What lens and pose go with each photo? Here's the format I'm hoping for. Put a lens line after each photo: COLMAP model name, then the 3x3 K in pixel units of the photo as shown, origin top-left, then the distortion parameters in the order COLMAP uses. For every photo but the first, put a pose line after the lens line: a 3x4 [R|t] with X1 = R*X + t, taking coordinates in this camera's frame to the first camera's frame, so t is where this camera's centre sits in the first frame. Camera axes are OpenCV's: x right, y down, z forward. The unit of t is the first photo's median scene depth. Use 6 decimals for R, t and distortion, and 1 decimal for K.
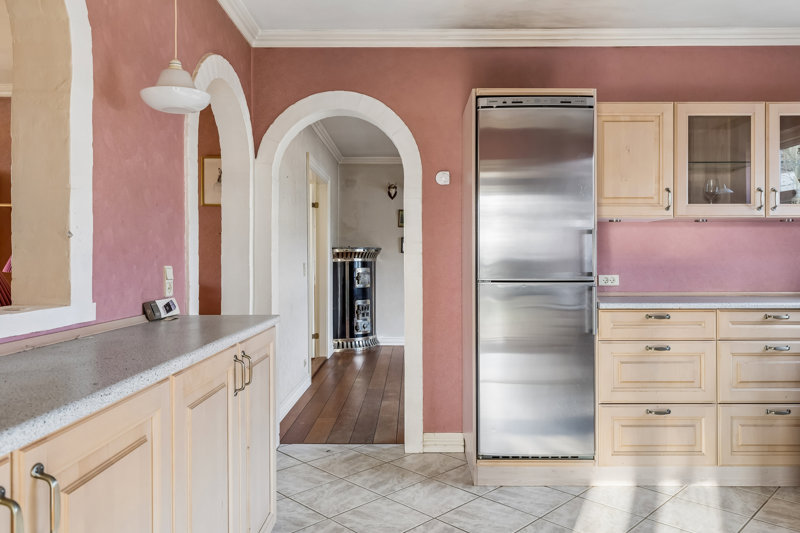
lens RADIAL K [[554.7, 0, 401.5], [0, 554.7, 264.2], [0, 0, 1]] dist [-0.001715, -0.000489]
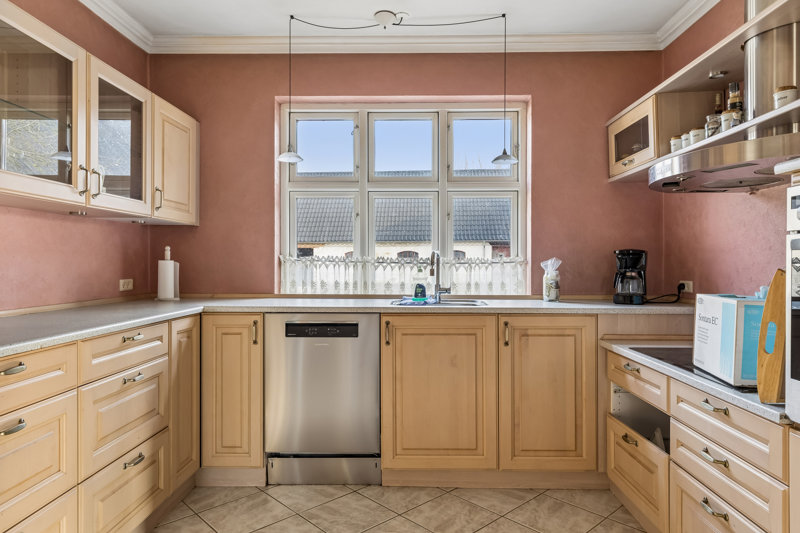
lens RADIAL K [[507.1, 0, 400.0], [0, 507.1, 264.4], [0, 0, 1]] dist [0.002351, -0.001723]
pose [[0.002539, 0.000371, 0.999997, -0.024961], [0.006326, 0.999980, -0.000387, -0.004095], [-0.999977, 0.006327, 0.002536, 0.618481]]
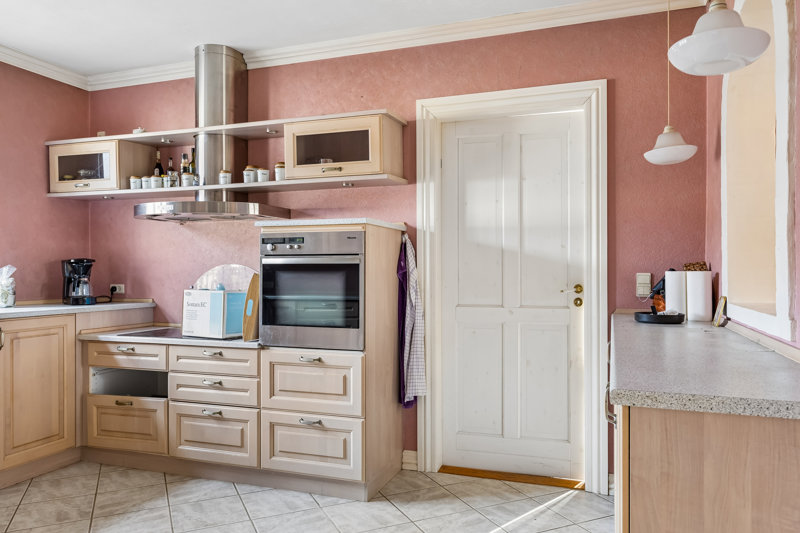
lens RADIAL K [[590.7, 0, 401.0], [0, 590.7, 268.9], [0, 0, 1]] dist [0.006045, 0.002028]
pose [[-0.948422, 0.003869, 0.316988, -0.123505], [0.004478, 0.999989, 0.001191, -0.005276], [-0.316980, 0.002549, -0.948429, 1.046866]]
